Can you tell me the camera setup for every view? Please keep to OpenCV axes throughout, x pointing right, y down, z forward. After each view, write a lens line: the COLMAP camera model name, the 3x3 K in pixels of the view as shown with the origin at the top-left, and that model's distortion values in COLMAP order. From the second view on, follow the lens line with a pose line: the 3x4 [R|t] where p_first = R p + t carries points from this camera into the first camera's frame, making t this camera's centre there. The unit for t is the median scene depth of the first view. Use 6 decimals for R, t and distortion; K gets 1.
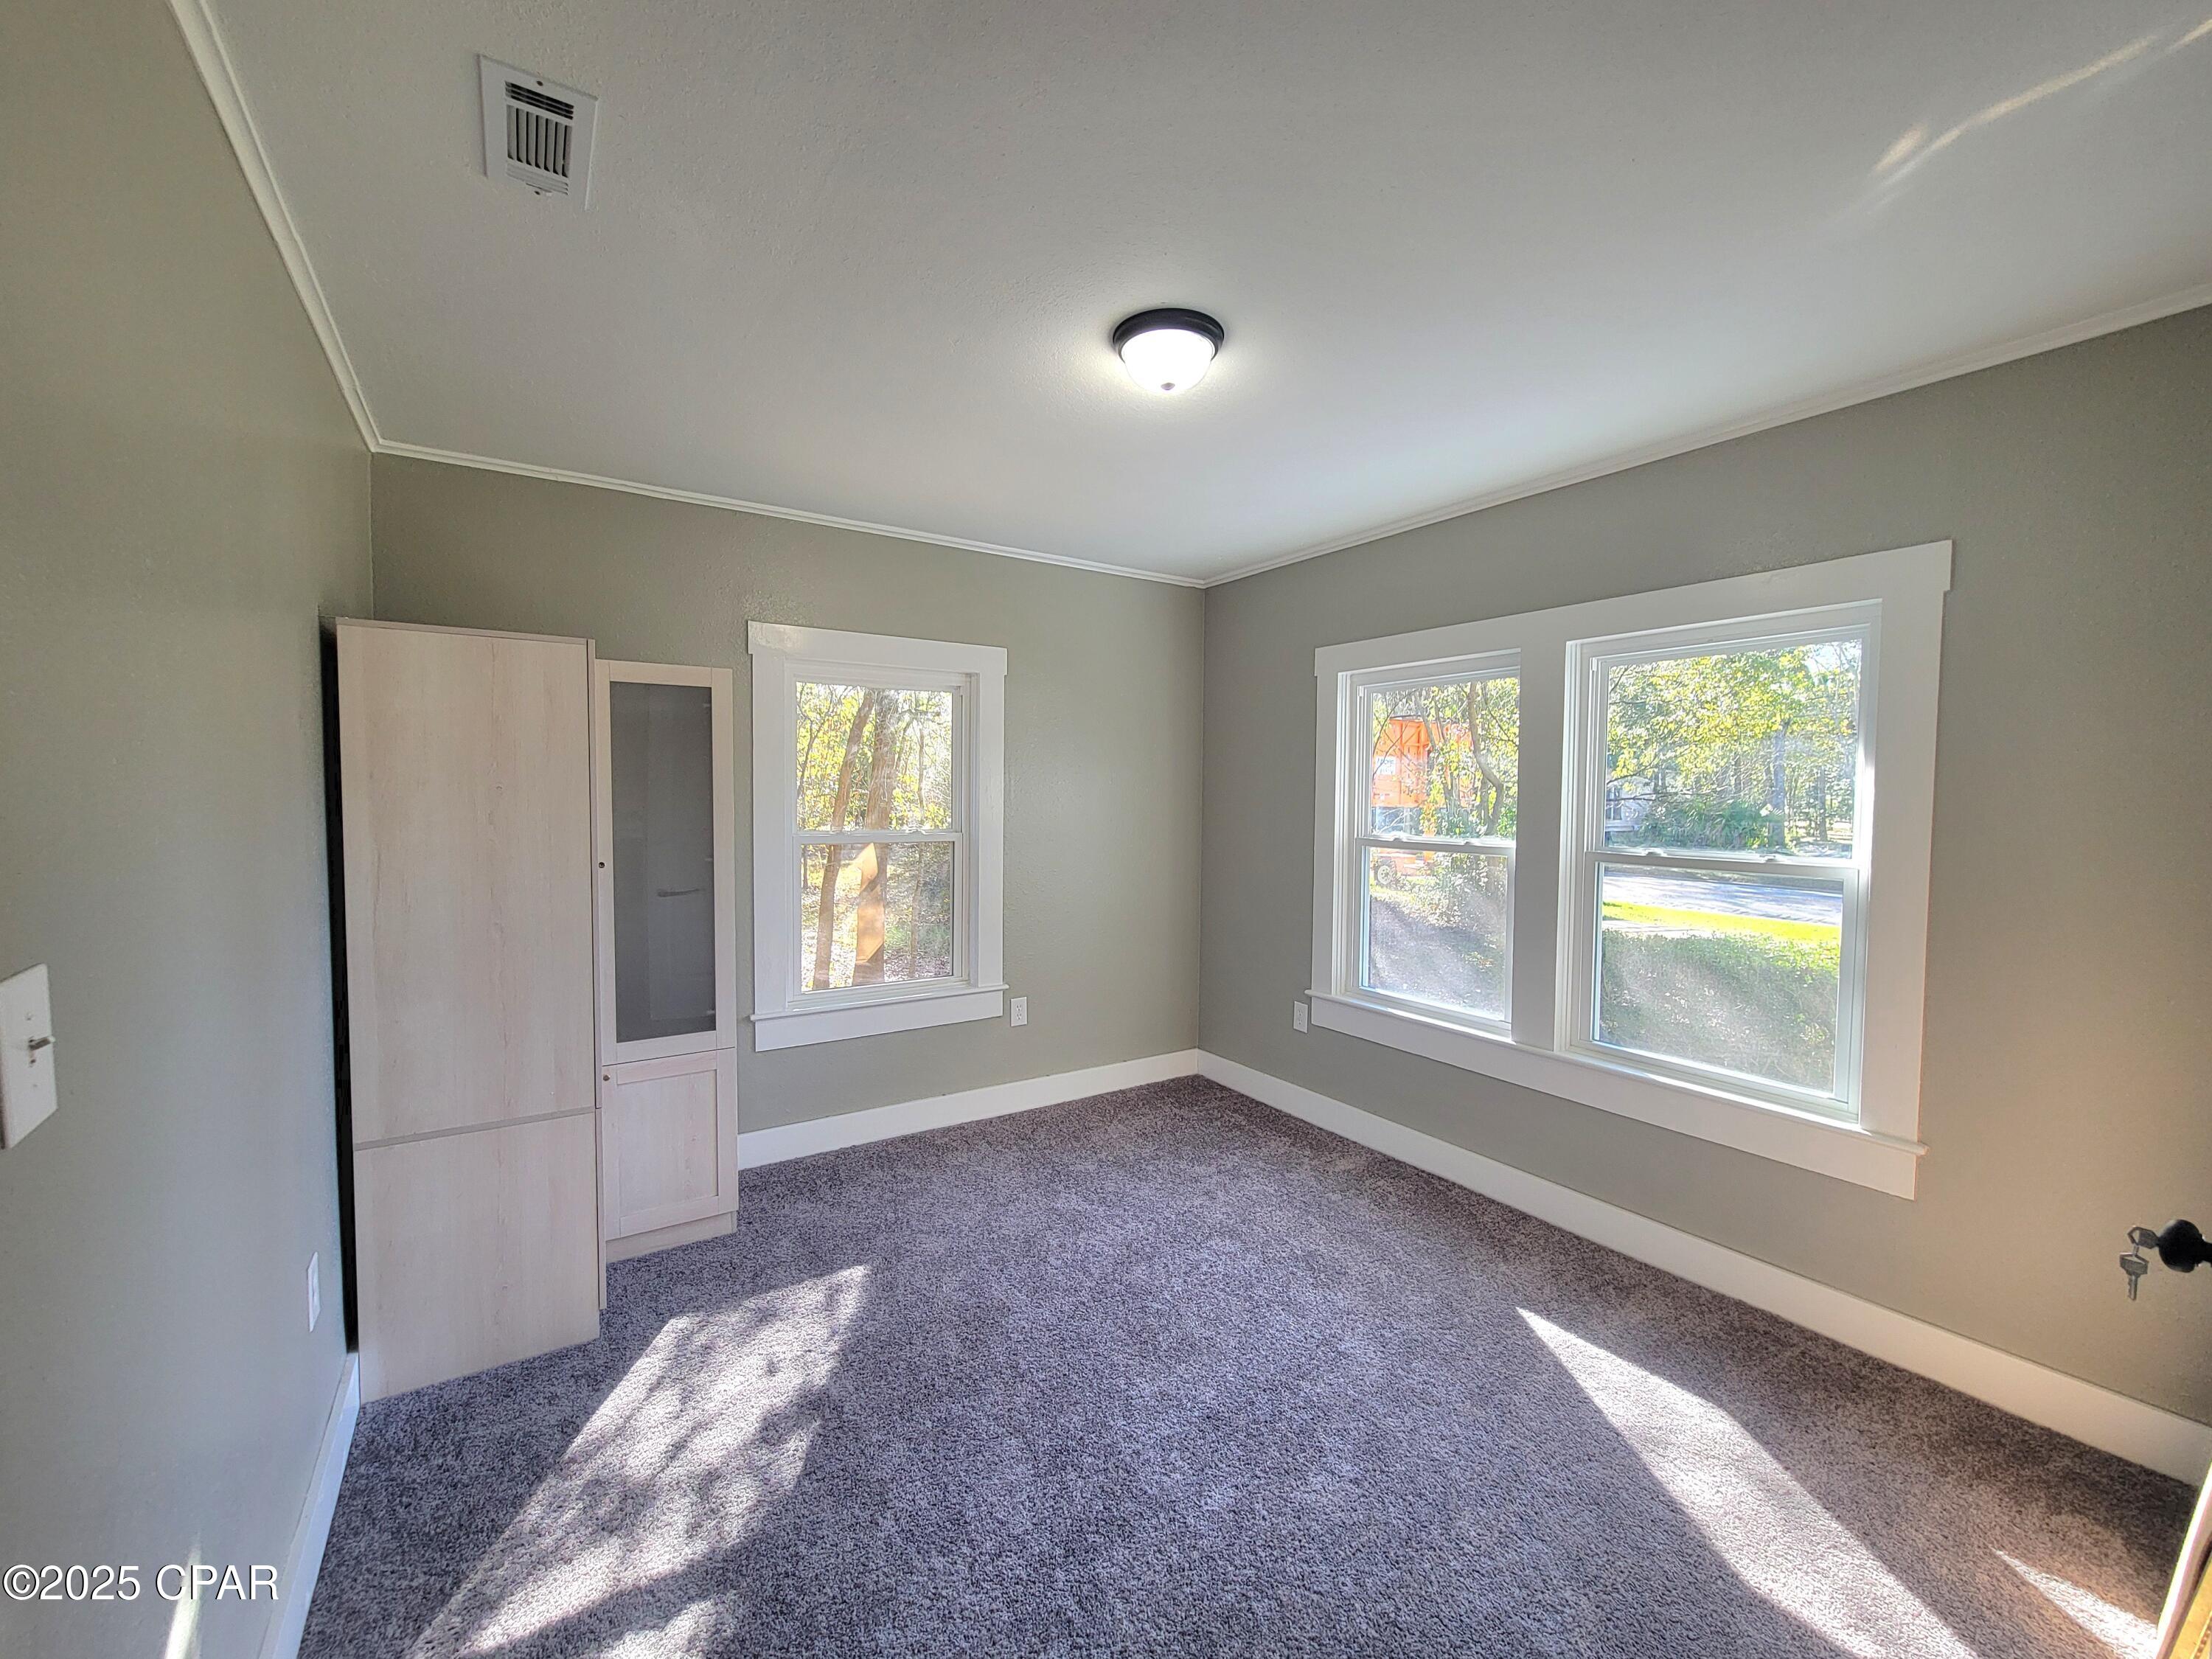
lens RADIAL K [[903.3, 0, 1086.3], [0, 903.3, 828.1], [0, 0, 1]] dist [0.001663, -0.000339]
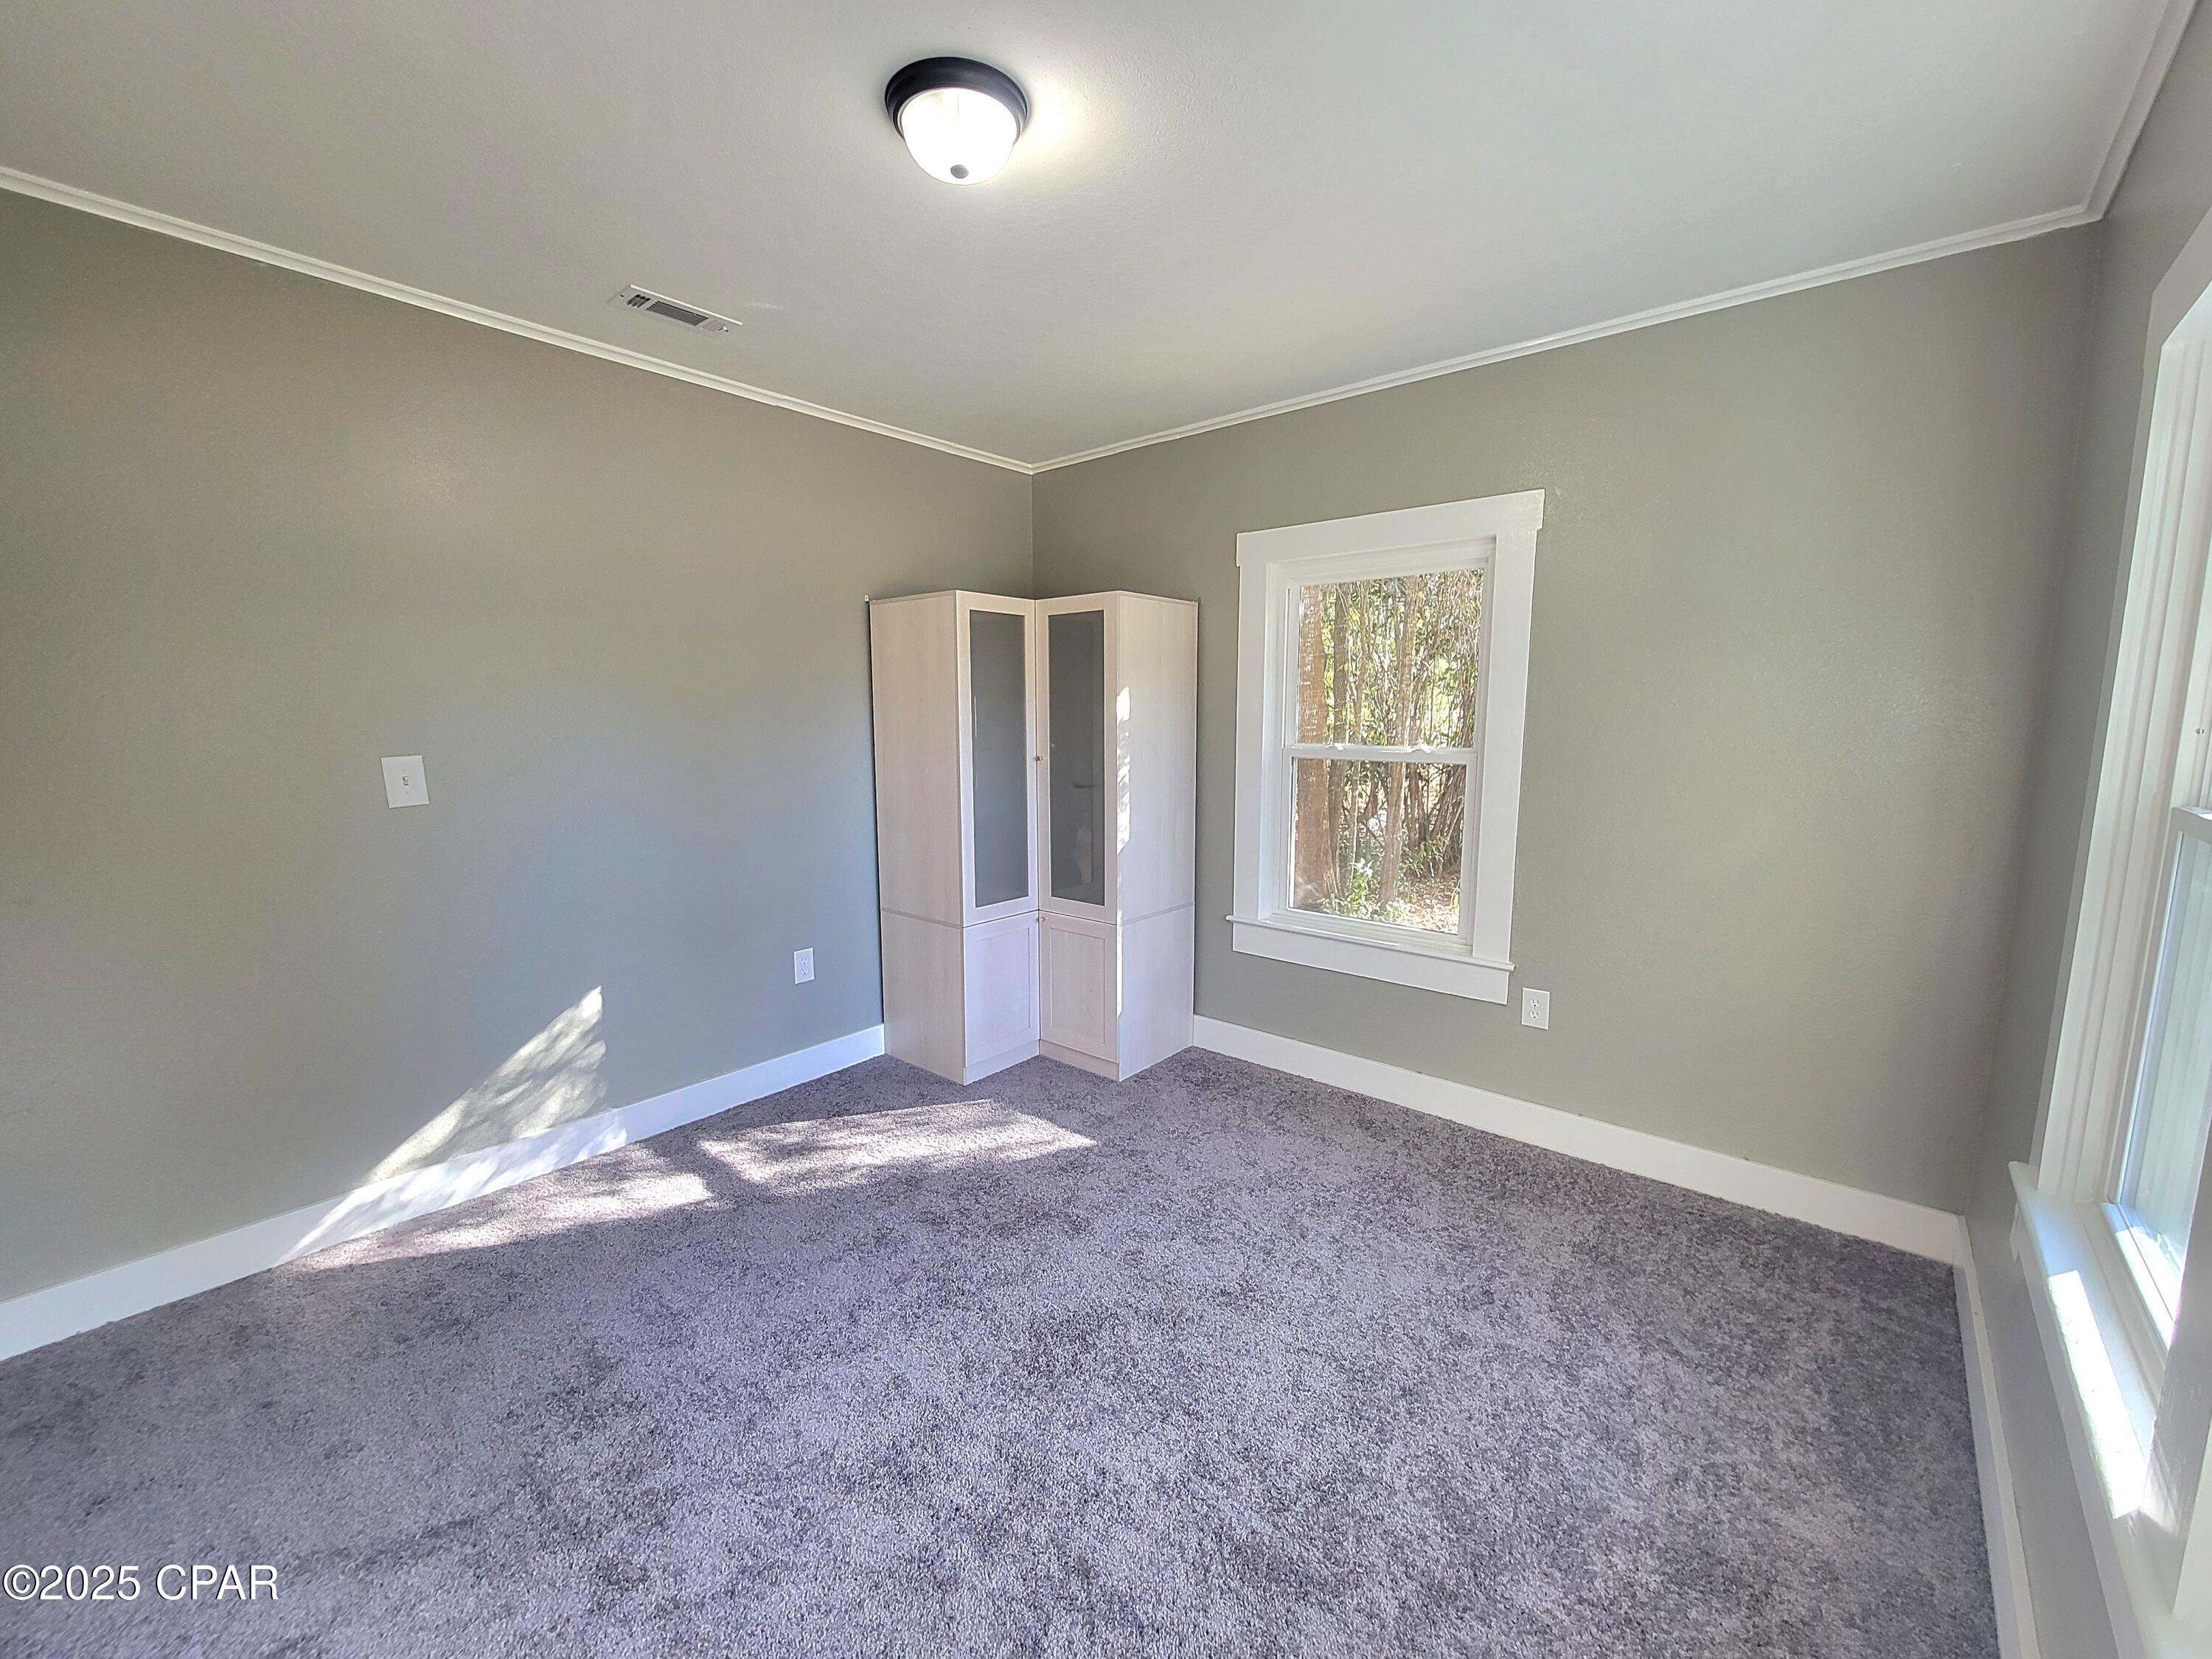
lens RADIAL K [[903.3, 0, 1091.8], [0, 903.3, 821.4], [0, 0, 1]] dist [0.001663, -0.000339]
pose [[0.294553, 0.113787, -0.948837, 0.575761], [-0.039094, 0.993490, 0.107006, -0.009039], [0.954835, 0.005575, 0.297084, 0.530755]]
